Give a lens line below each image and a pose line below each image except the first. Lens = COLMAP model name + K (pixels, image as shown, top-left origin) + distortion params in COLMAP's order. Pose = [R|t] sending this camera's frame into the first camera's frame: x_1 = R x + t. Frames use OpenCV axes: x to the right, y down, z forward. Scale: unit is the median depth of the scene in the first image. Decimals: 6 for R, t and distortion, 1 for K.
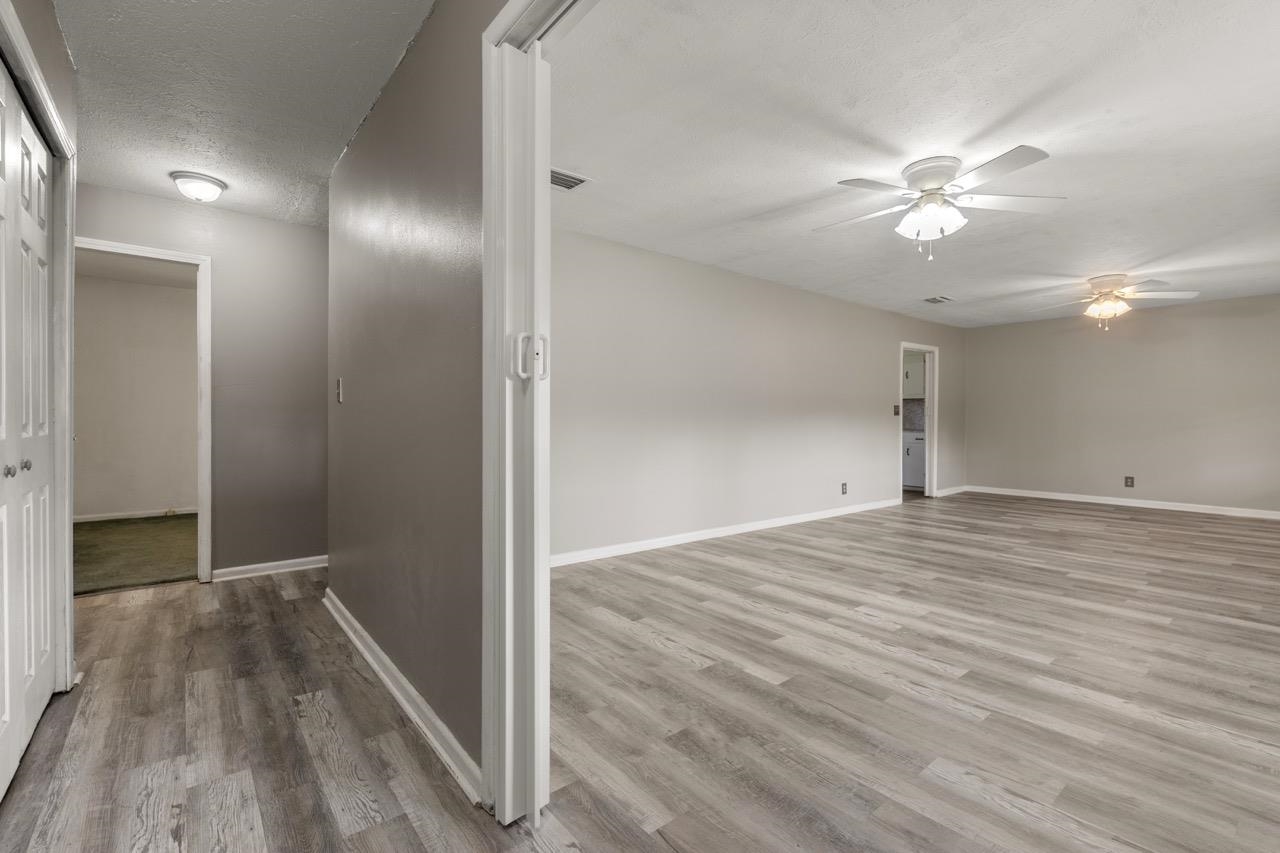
lens RADIAL K [[565.2, 0, 640.2], [0, 565.2, 421.1], [0, 0, 1]] dist [-0.003892, 0.000157]
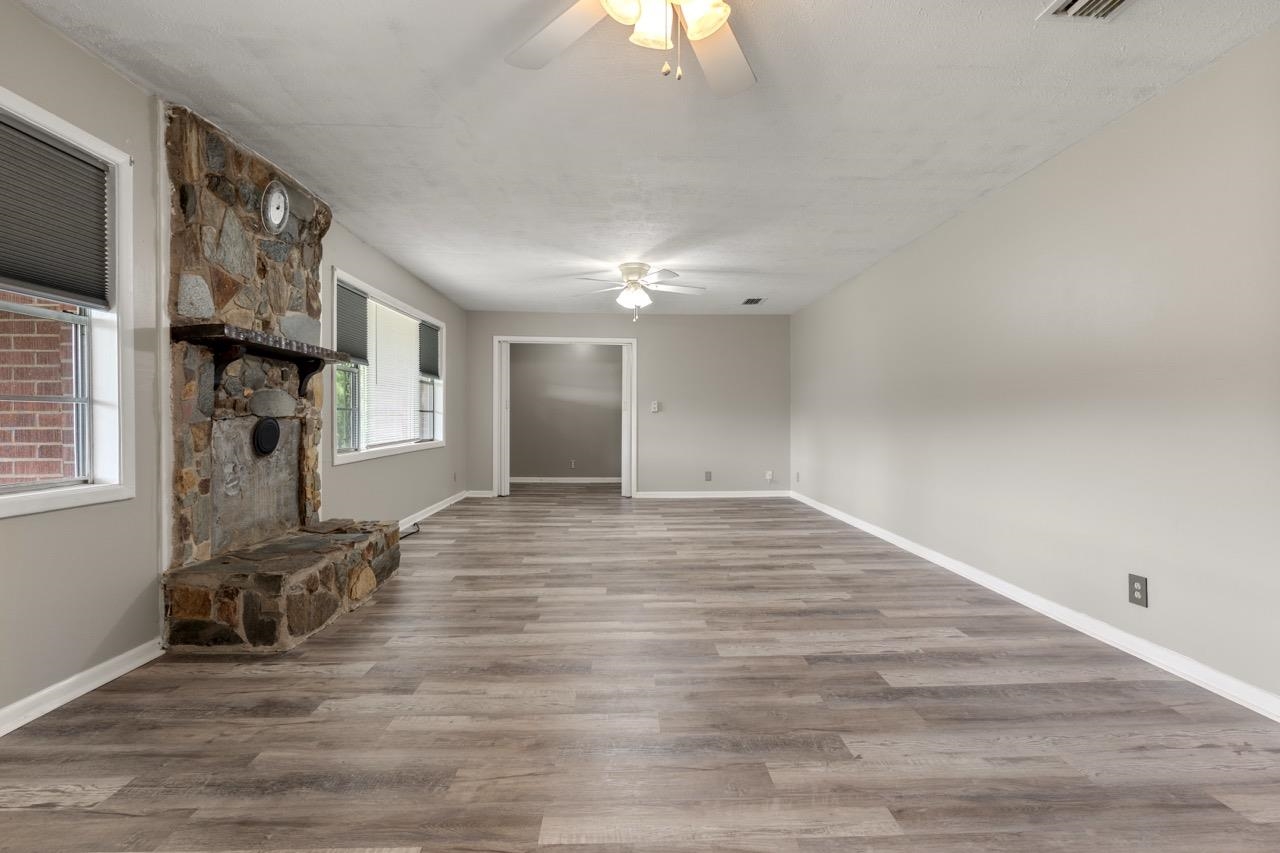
lens RADIAL K [[565.2, 0, 640.2], [0, 565.2, 421.1], [0, 0, 1]] dist [-0.003892, 0.000157]
pose [[-0.600445, -0.000987, -0.799666, 1.082308], [-0.004192, 0.999989, 0.001913, 0.006115], [0.799655, 0.004501, -0.600443, 1.187195]]
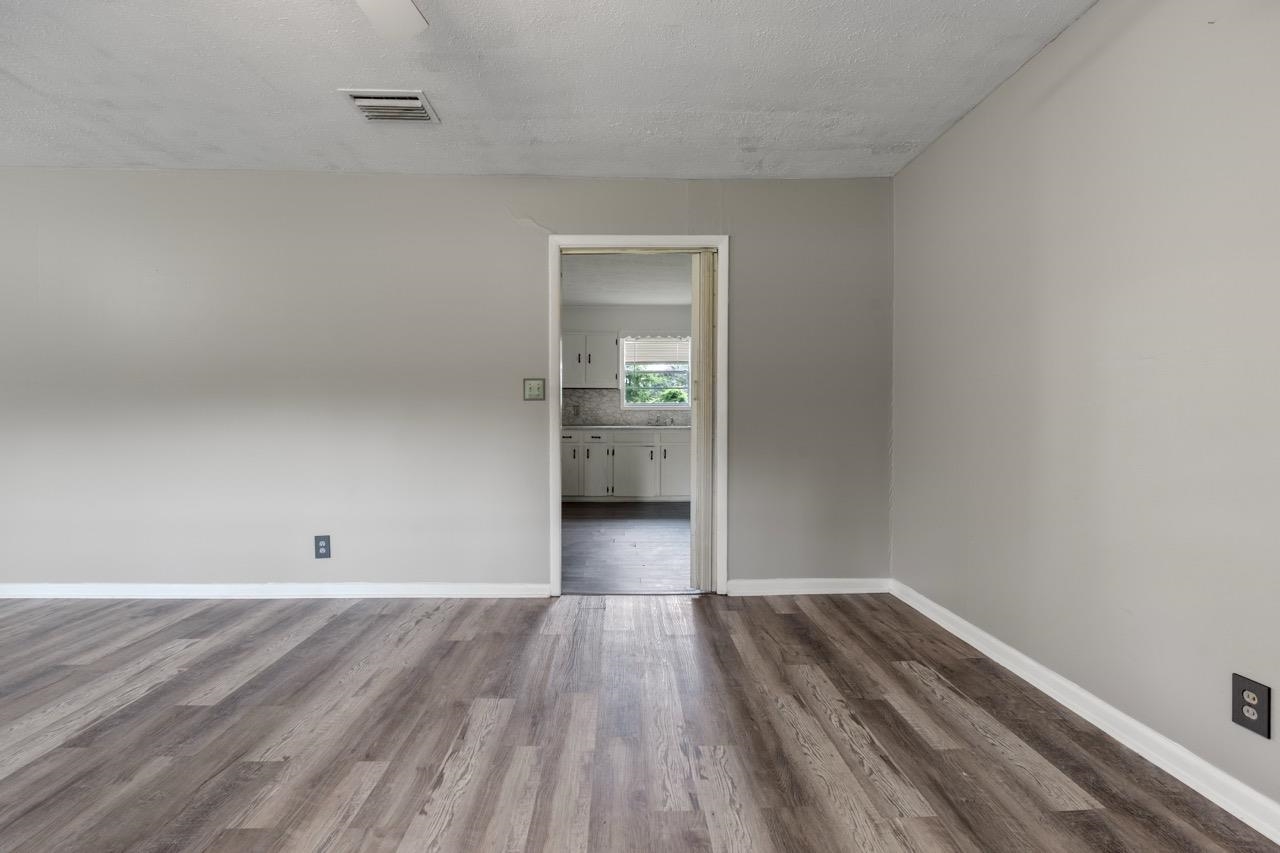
lens RADIAL K [[565.2, 0, 640.2], [0, 565.2, 421.1], [0, 0, 1]] dist [-0.003892, 0.000157]
pose [[0.798410, 0.004138, -0.602100, 1.099105], [-0.002293, 0.999990, 0.003832, 0.006952], [0.602110, -0.001679, 0.798411, 0.953142]]
